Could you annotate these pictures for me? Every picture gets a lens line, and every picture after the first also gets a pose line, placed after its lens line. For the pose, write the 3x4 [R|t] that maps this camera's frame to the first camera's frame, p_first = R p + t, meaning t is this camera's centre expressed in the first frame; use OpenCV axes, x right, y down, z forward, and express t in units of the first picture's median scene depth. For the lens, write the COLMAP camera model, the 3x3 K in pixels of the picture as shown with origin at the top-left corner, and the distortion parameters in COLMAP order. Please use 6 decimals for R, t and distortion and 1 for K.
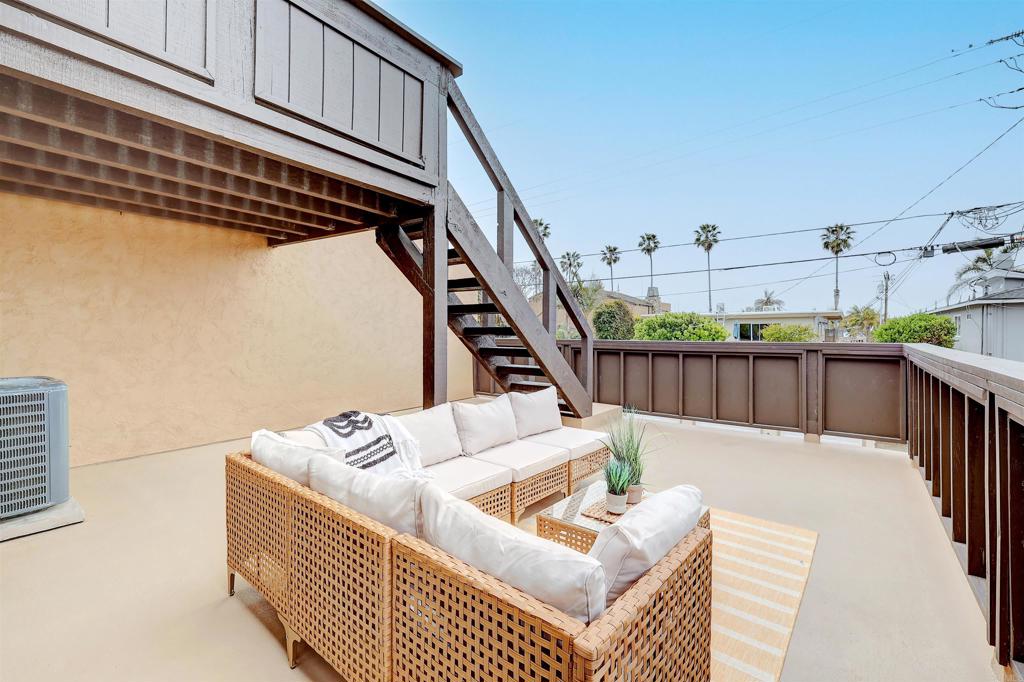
lens RADIAL K [[443.7, 0, 513.7], [0, 443.7, 336.6], [0, 0, 1]] dist [-0.000036, -0.000203]
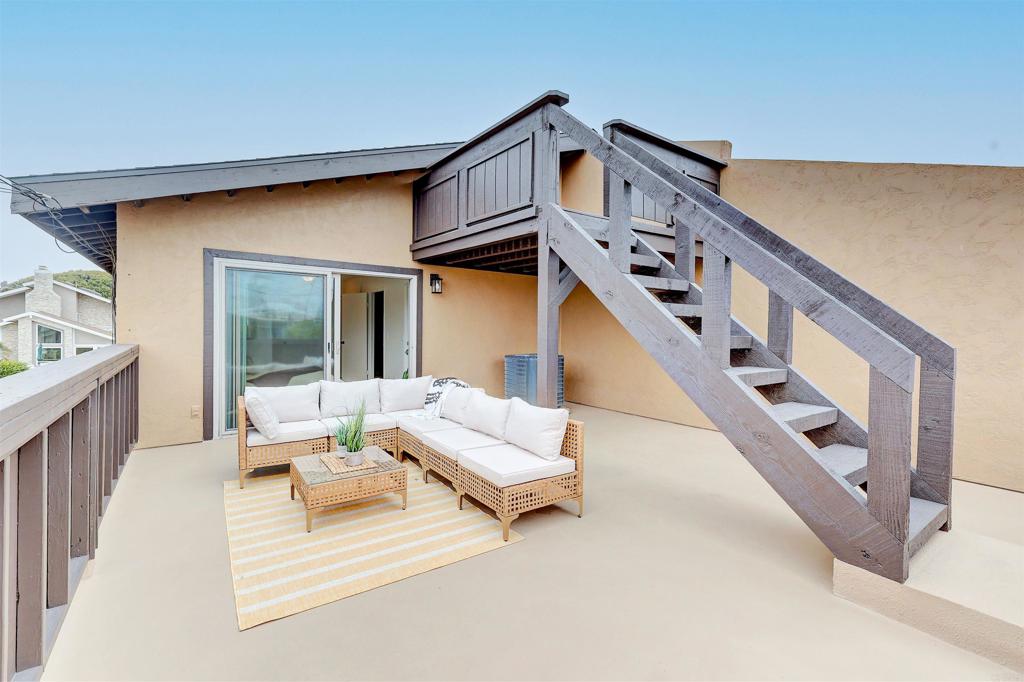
lens RADIAL K [[443.7, 0, 513.7], [0, 443.7, 336.6], [0, 0, 1]] dist [-0.000036, -0.000203]
pose [[-0.274738, 0.008591, -0.961481, 1.136227], [-0.023152, 0.999611, 0.015547, -0.034645], [0.961240, 0.026532, -0.274432, 1.466857]]
